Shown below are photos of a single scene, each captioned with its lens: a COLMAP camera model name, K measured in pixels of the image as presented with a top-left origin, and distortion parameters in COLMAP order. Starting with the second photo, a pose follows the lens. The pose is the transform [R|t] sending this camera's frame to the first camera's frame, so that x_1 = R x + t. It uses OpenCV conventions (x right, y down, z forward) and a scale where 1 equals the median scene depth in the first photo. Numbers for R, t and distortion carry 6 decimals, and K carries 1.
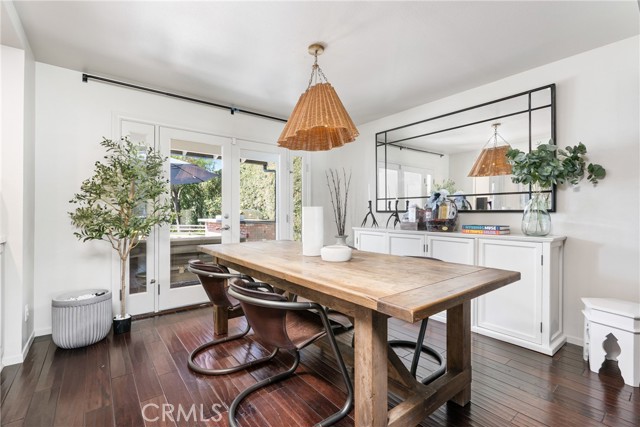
lens RADIAL K [[287.0, 0, 321.1], [0, 287.0, 212.9], [0, 0, 1]] dist [-0.002446, -0.000144]
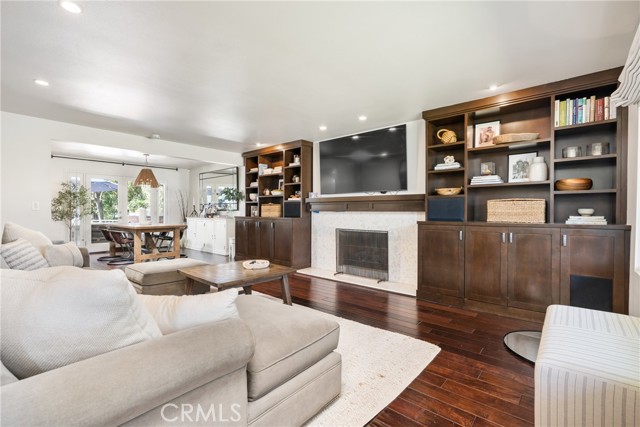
lens RADIAL K [[287.0, 0, 318.4], [0, 287.0, 213.1], [0, 0, 1]] dist [-0.002446, -0.000144]
pose [[0.983668, -0.002705, 0.179973, 1.071129], [0.001963, 0.999989, 0.004300, 0.015453], [-0.179983, -0.003876, 0.983662, -1.988733]]
